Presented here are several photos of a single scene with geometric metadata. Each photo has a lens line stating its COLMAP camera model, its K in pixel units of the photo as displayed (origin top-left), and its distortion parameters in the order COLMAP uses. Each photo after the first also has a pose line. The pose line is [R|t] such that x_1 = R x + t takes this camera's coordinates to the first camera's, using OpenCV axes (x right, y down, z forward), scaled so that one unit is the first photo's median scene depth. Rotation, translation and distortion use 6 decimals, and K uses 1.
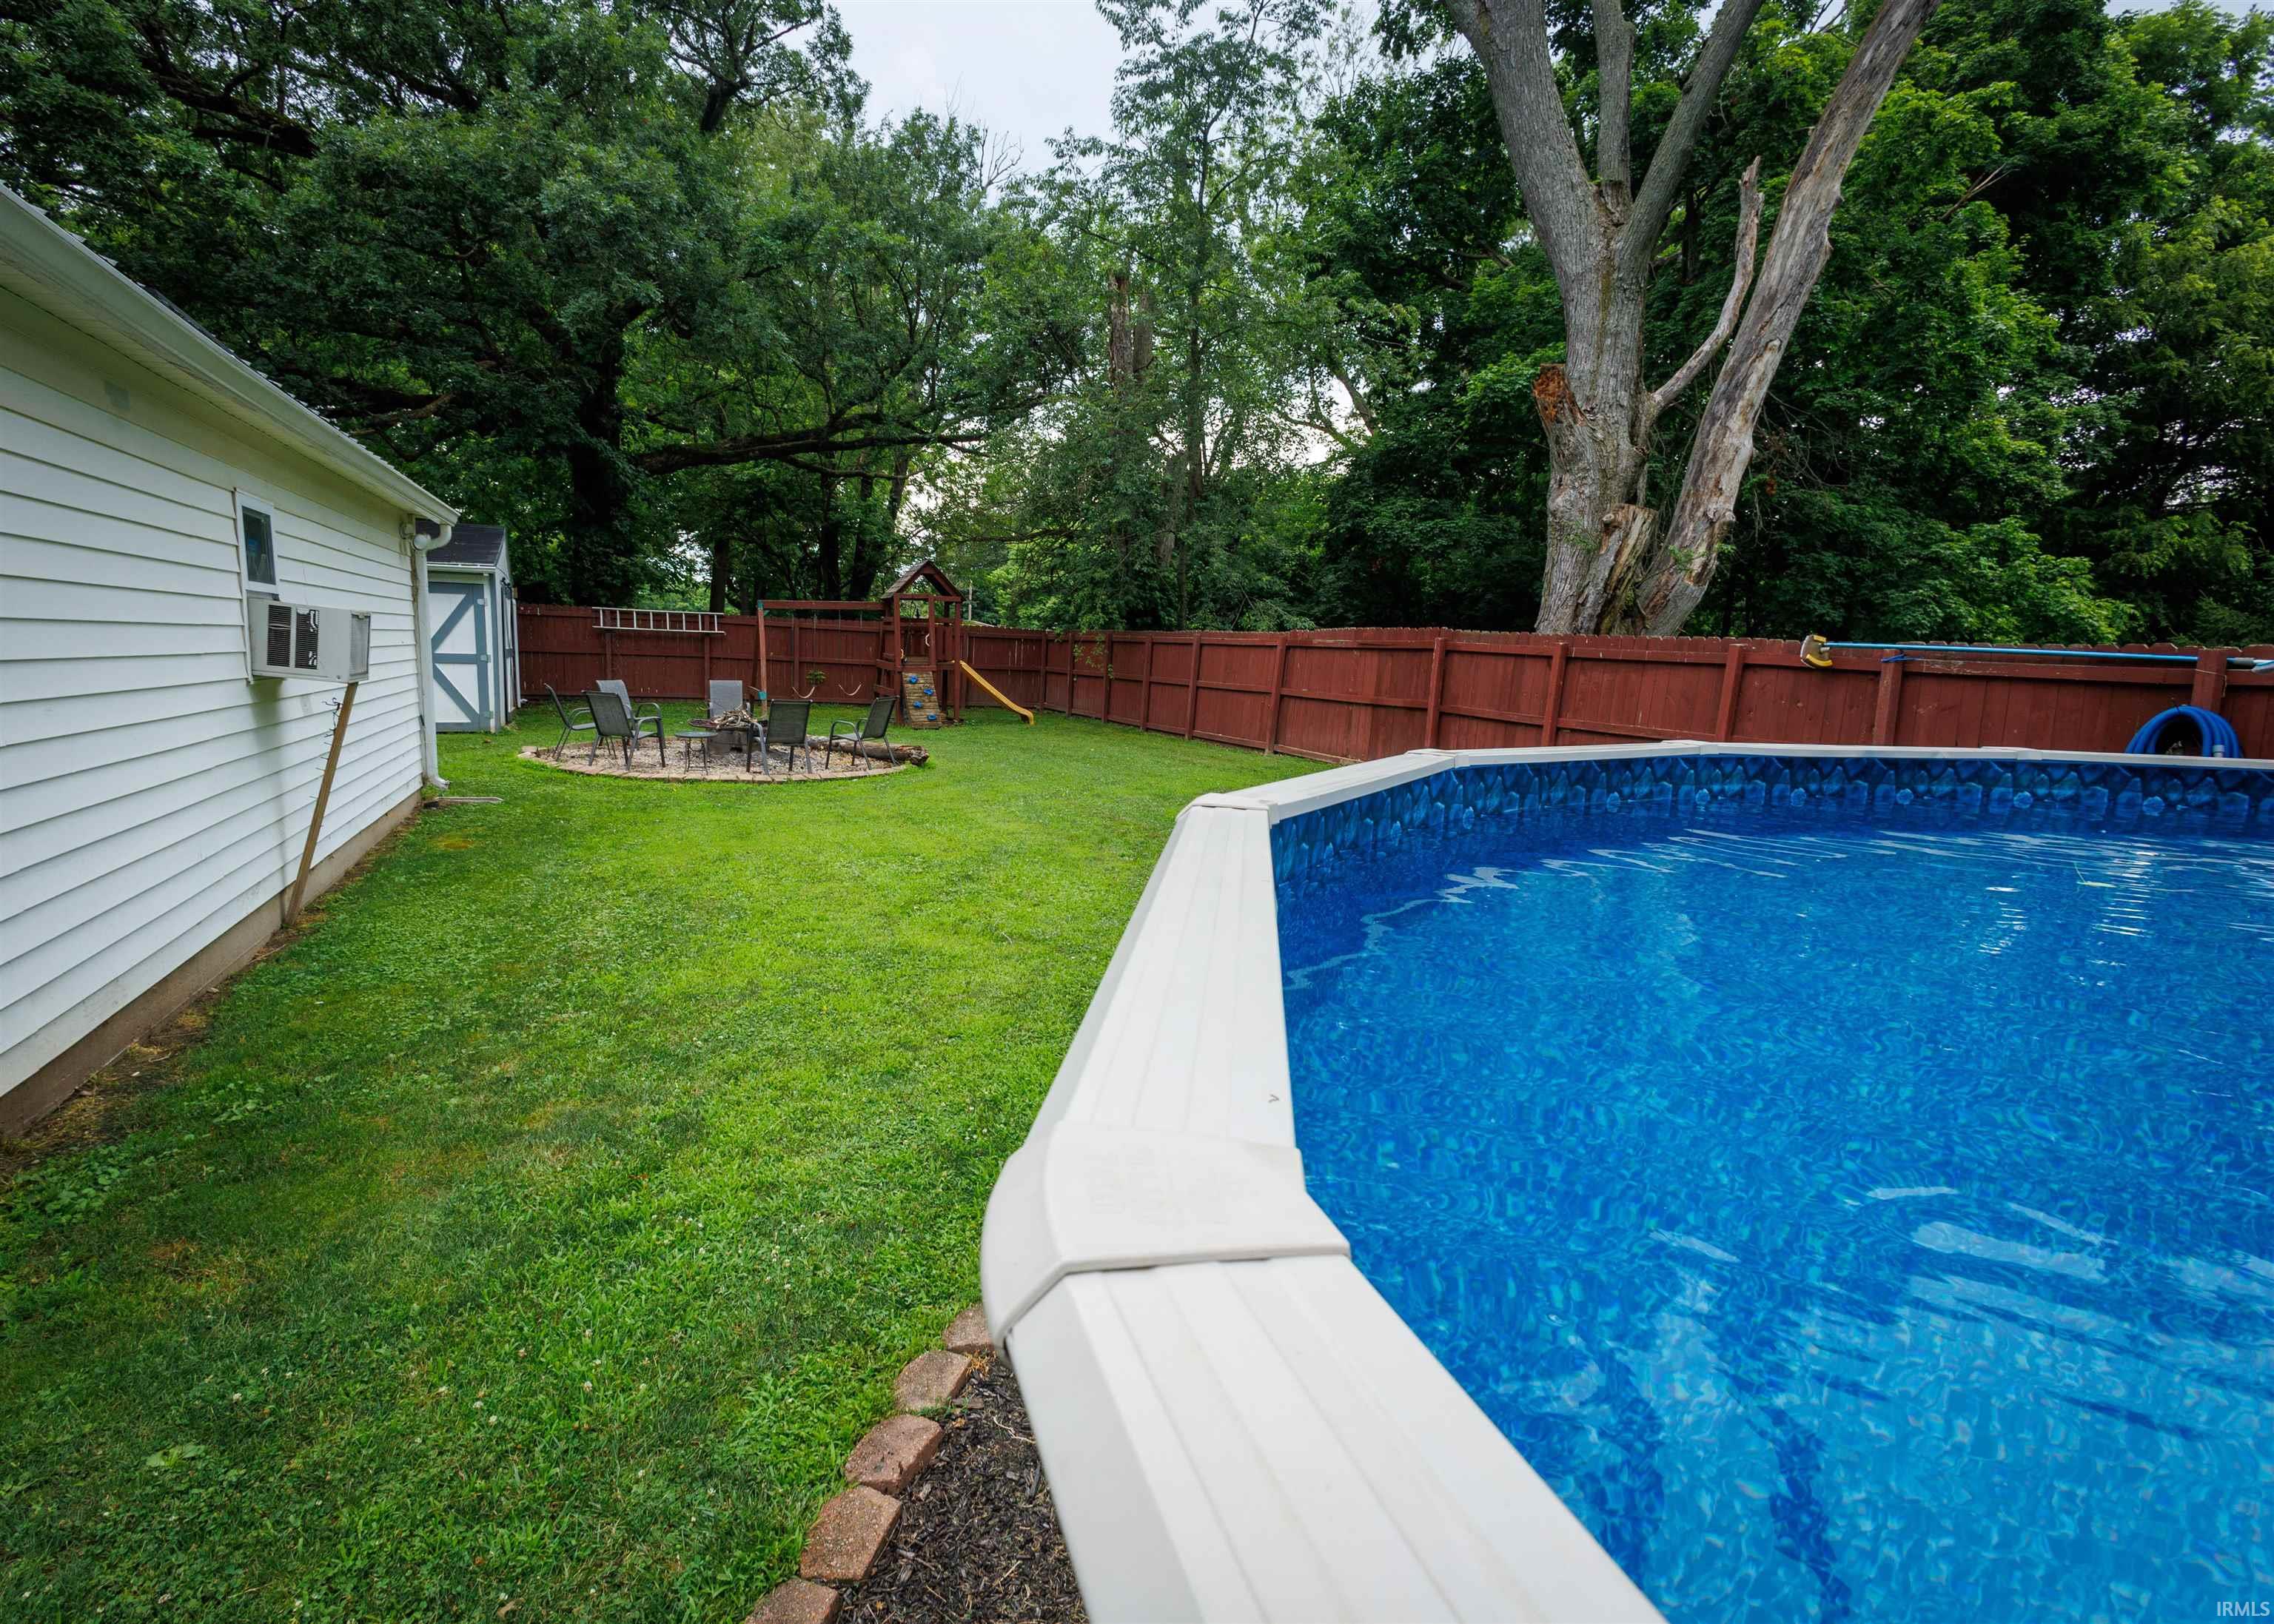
lens RADIAL K [[1067.7, 0, 1137.0], [0, 1067.7, 812.0], [0, 0, 1]] dist [-0.000071, 0.000009]
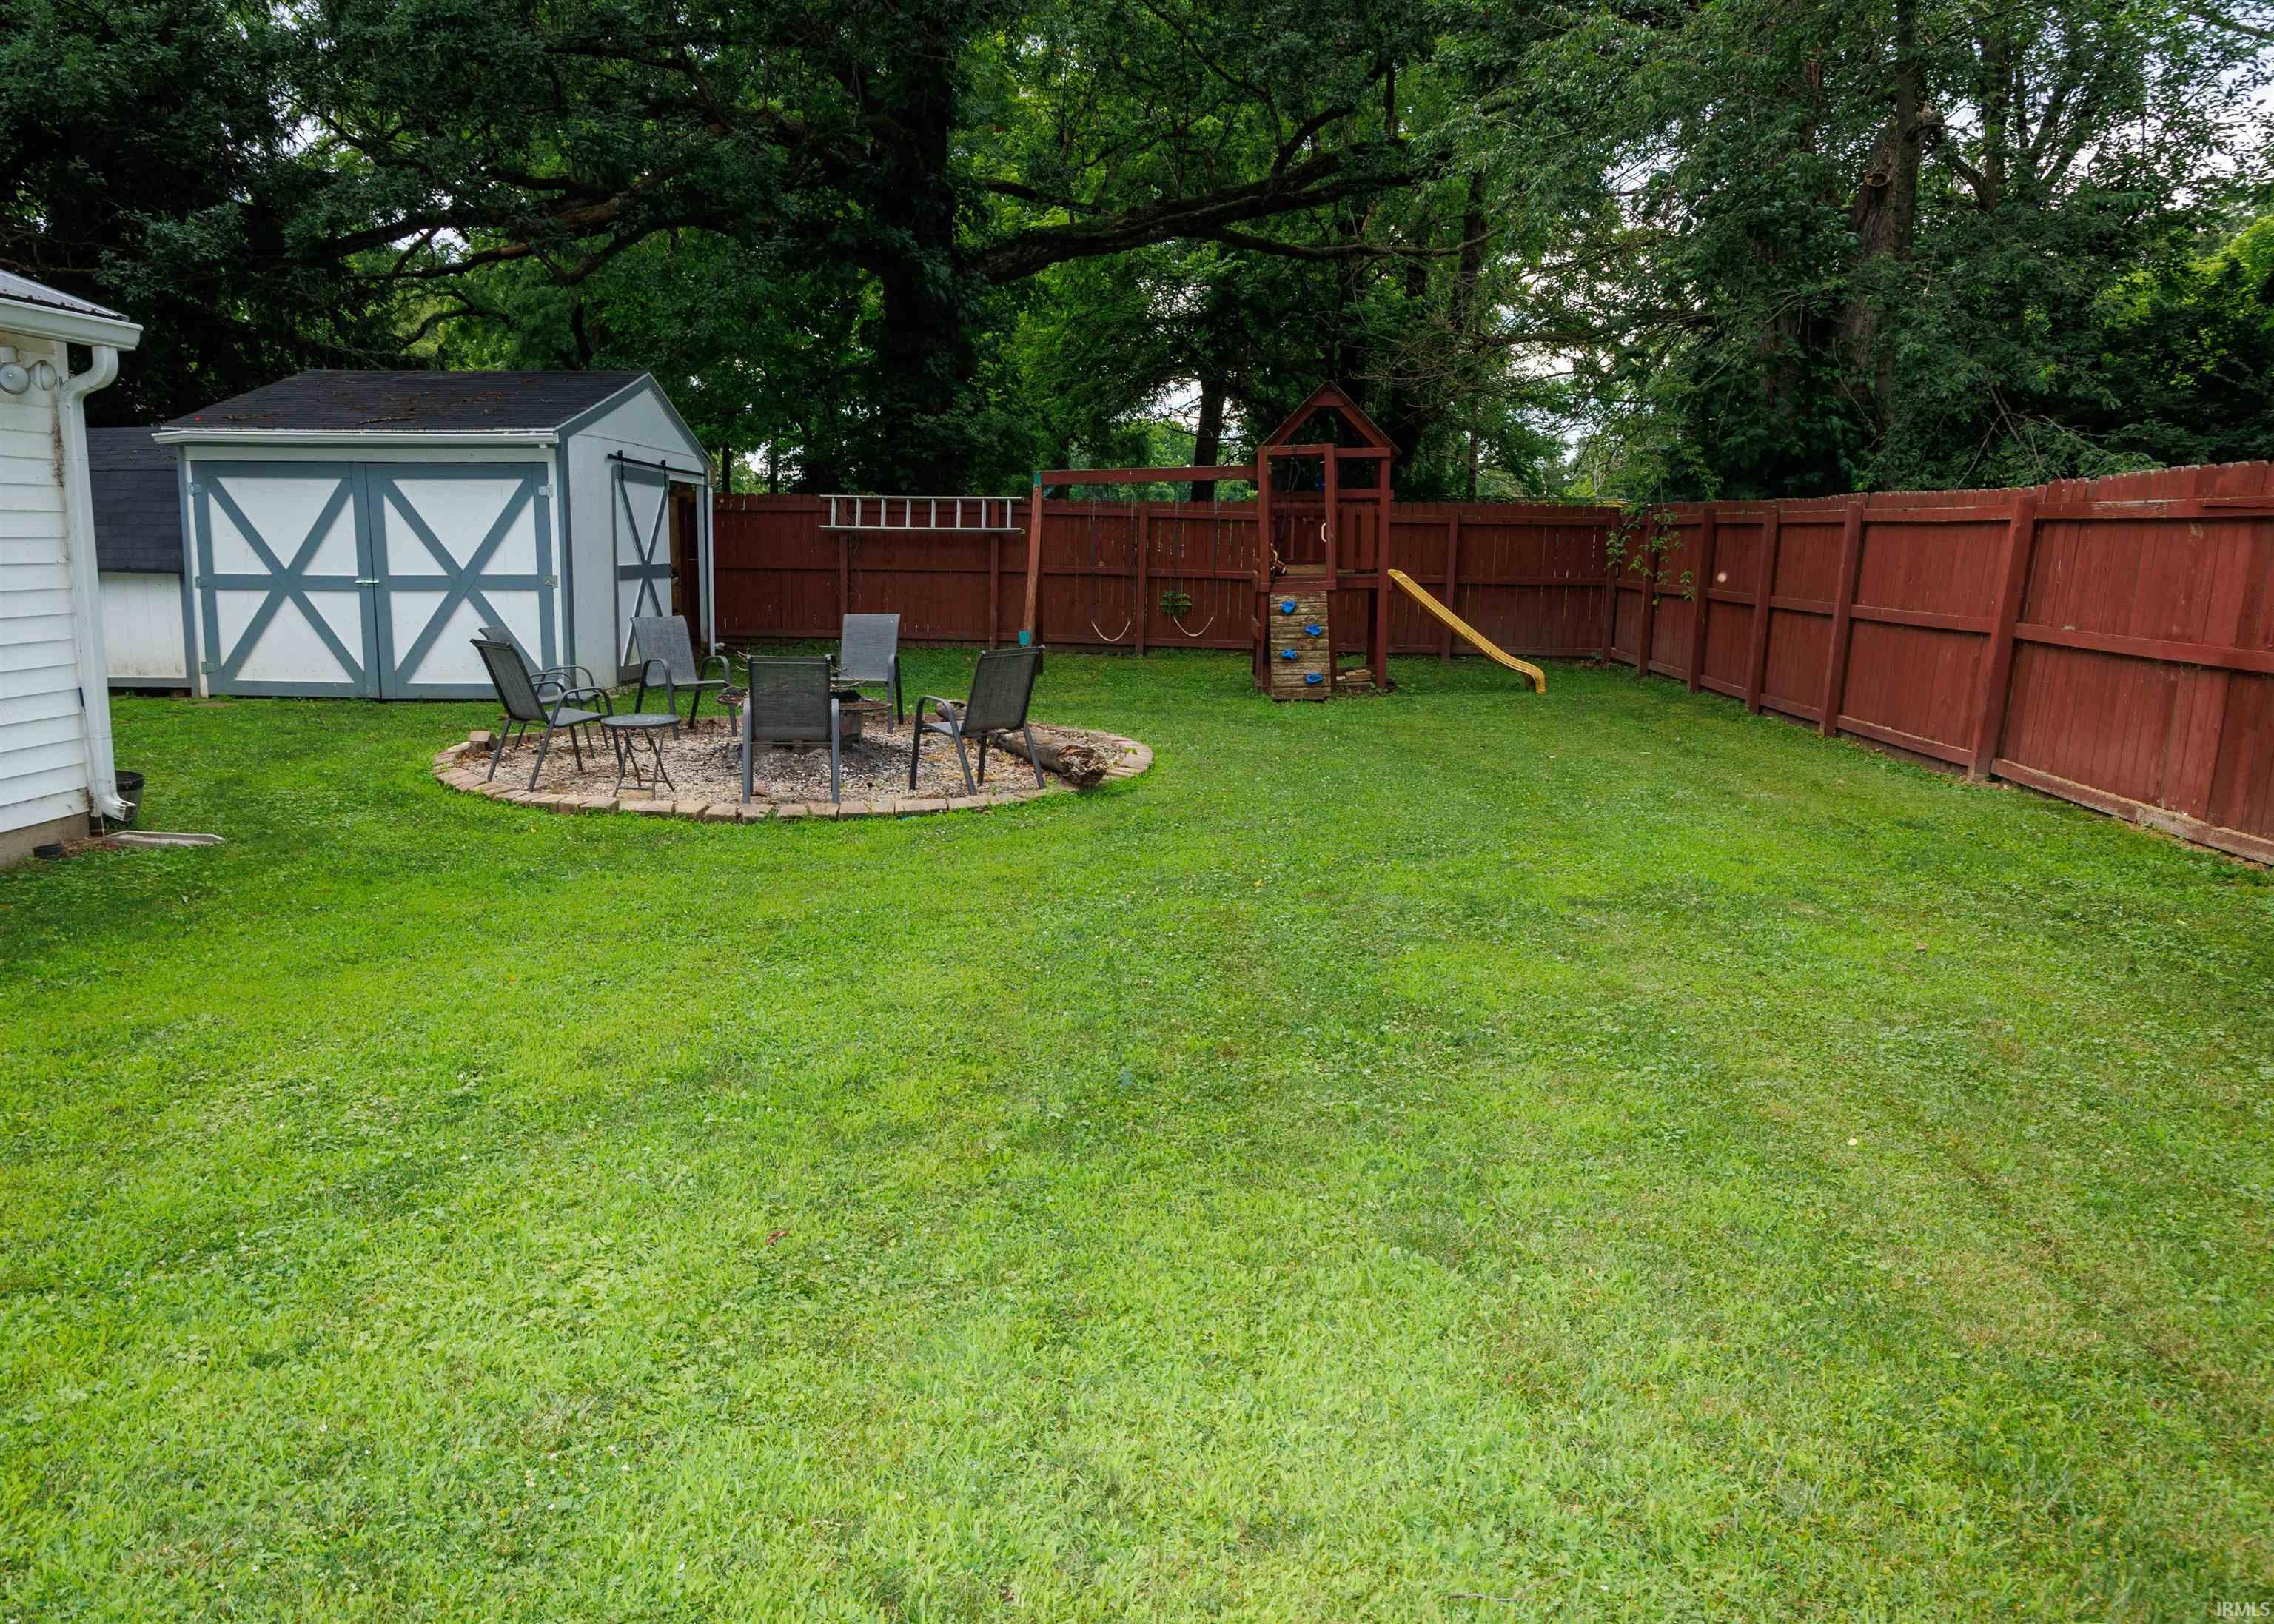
lens RADIAL K [[1674.3, 0, 1137.0], [0, 1674.3, 812.0], [0, 0, 1]] dist [-0.006641, -0.002116]
pose [[0.879423, 0.049929, -0.473416, 0.135310], [-0.048973, 0.998697, 0.014355, -0.033600], [0.473516, 0.010561, 0.880722, 0.255549]]
